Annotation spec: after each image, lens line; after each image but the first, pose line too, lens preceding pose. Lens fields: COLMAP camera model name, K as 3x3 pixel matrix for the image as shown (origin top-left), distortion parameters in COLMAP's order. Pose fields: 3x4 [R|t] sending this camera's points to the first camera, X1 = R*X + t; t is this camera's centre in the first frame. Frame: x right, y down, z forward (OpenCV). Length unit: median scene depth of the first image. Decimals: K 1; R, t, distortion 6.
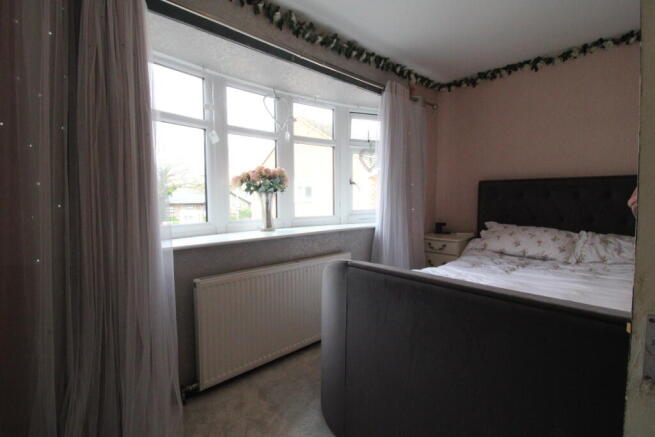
lens RADIAL K [[312.6, 0, 327.4], [0, 312.6, 214.7], [0, 0, 1]] dist [-0.004167, -0.001982]
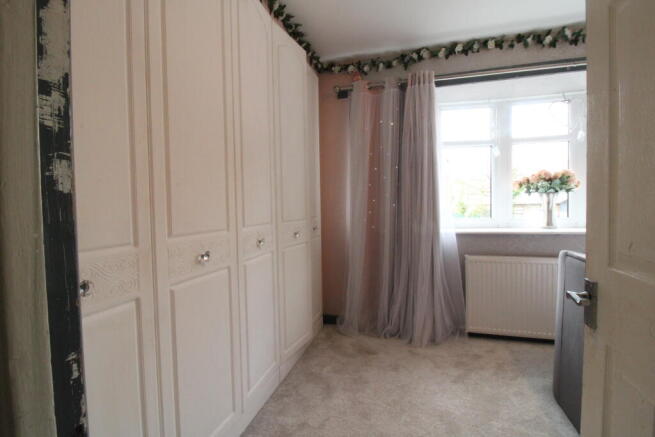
lens RADIAL K [[312.6, 0, 327.4], [0, 312.6, 214.7], [0, 0, 1]] dist [-0.004167, -0.001982]
pose [[0.512292, 0.026929, -0.858389, 0.389682], [-0.026108, 0.999535, 0.015776, 0.007783], [0.858414, 0.014329, 0.512757, -0.248601]]
